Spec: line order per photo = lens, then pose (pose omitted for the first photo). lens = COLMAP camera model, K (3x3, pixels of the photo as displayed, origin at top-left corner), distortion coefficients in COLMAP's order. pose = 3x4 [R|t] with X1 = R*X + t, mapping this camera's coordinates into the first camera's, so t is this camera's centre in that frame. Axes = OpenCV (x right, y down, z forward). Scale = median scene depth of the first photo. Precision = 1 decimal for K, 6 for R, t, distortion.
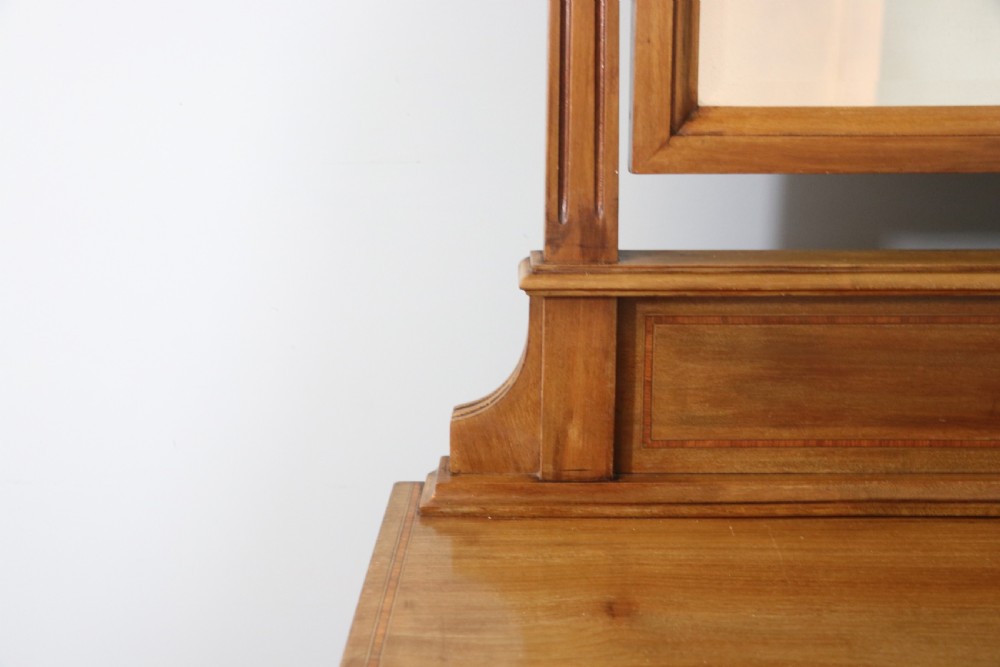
lens RADIAL K [[1036.4, 0, 500.0], [0, 1036.4, 333.5], [0, 0, 1]] dist [-0.077948, 0.240797]
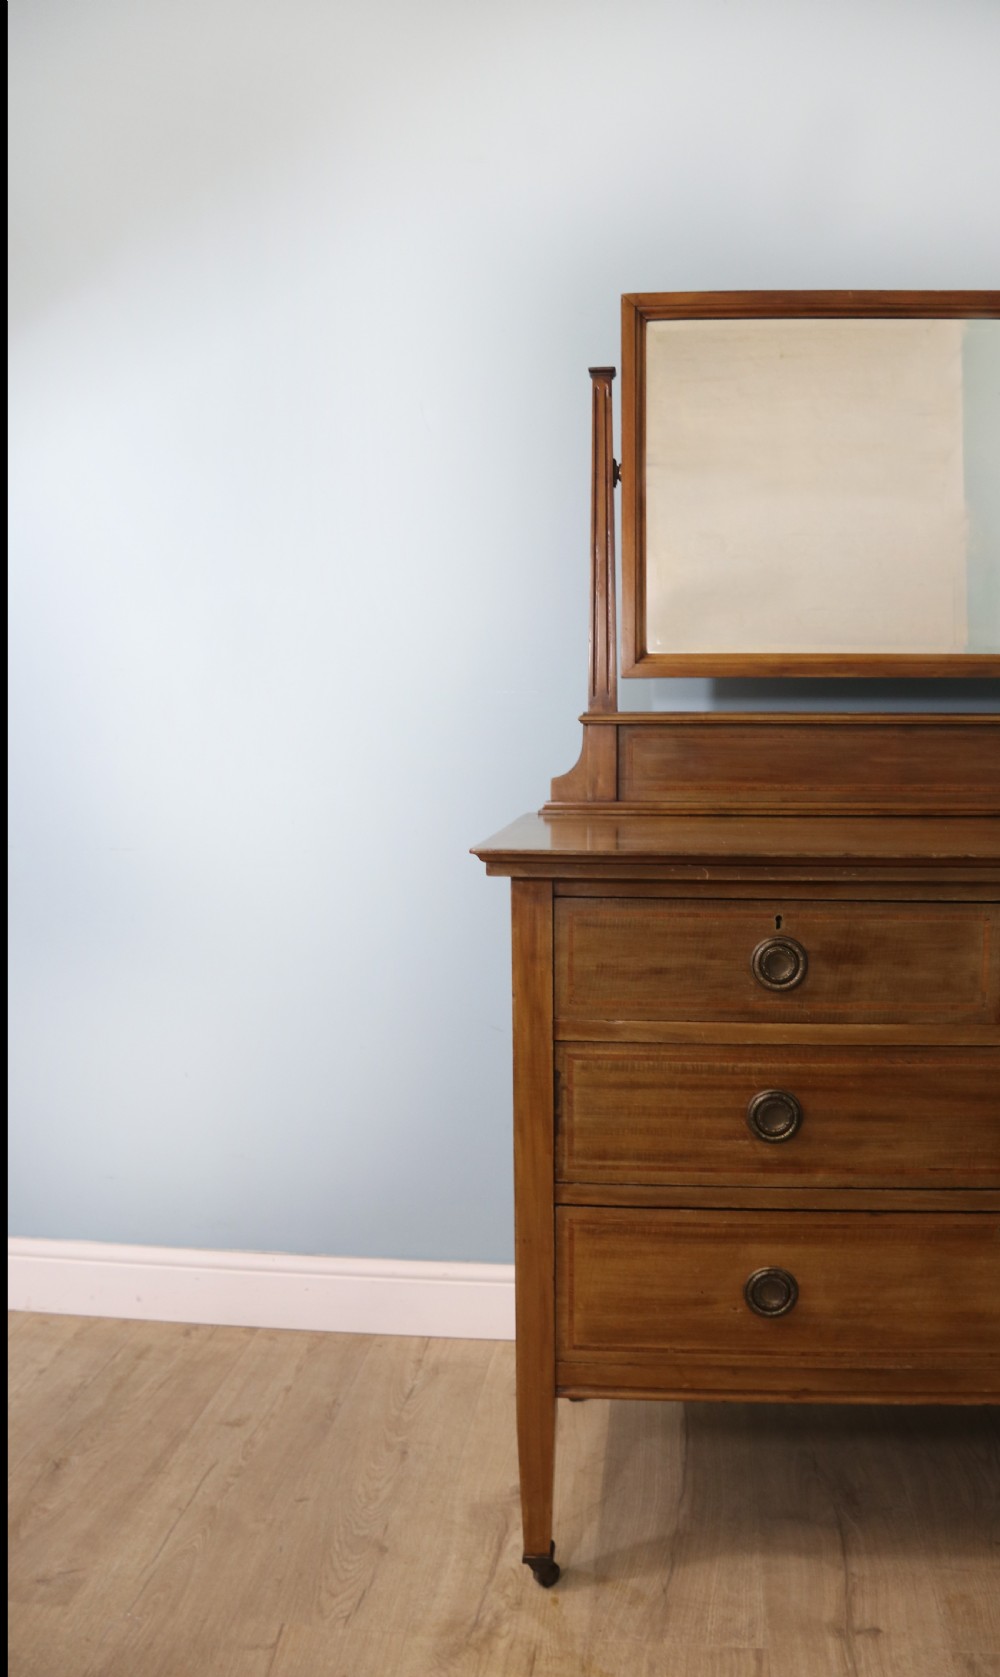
lens RADIAL K [[1301.9, 0, 571.5], [0, 1301.9, 840.9], [0, 0, 1]] dist [-0.180063, 0.115348]
pose [[0.998047, 0.007662, -0.061994, 0.197469], [-0.017795, 0.986201, -0.164593, 0.755622], [0.059877, 0.165375, 0.984411, -2.067007]]
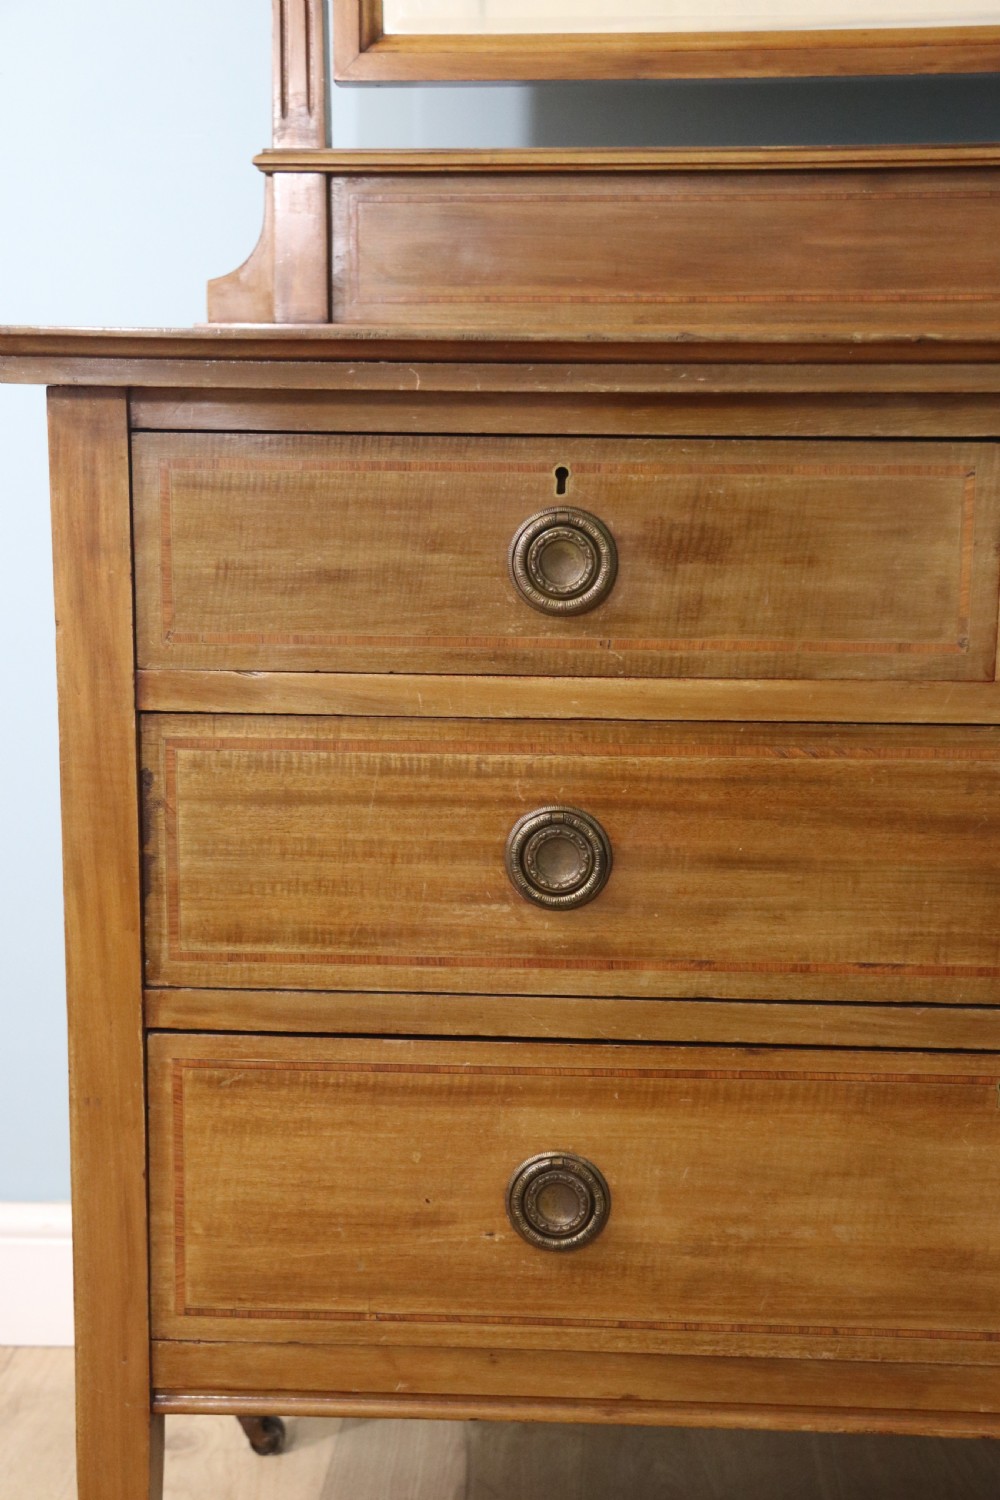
lens RADIAL K [[2170.4, 0, 505.9], [0, 2170.4, 758.8], [0, 0, 1]] dist [0.065194, 0.127083]
pose [[0.999123, 0.014659, -0.039221, 0.459534], [-0.018222, 0.995584, -0.092092, 0.959273], [0.037698, 0.092726, 0.994978, -1.725805]]
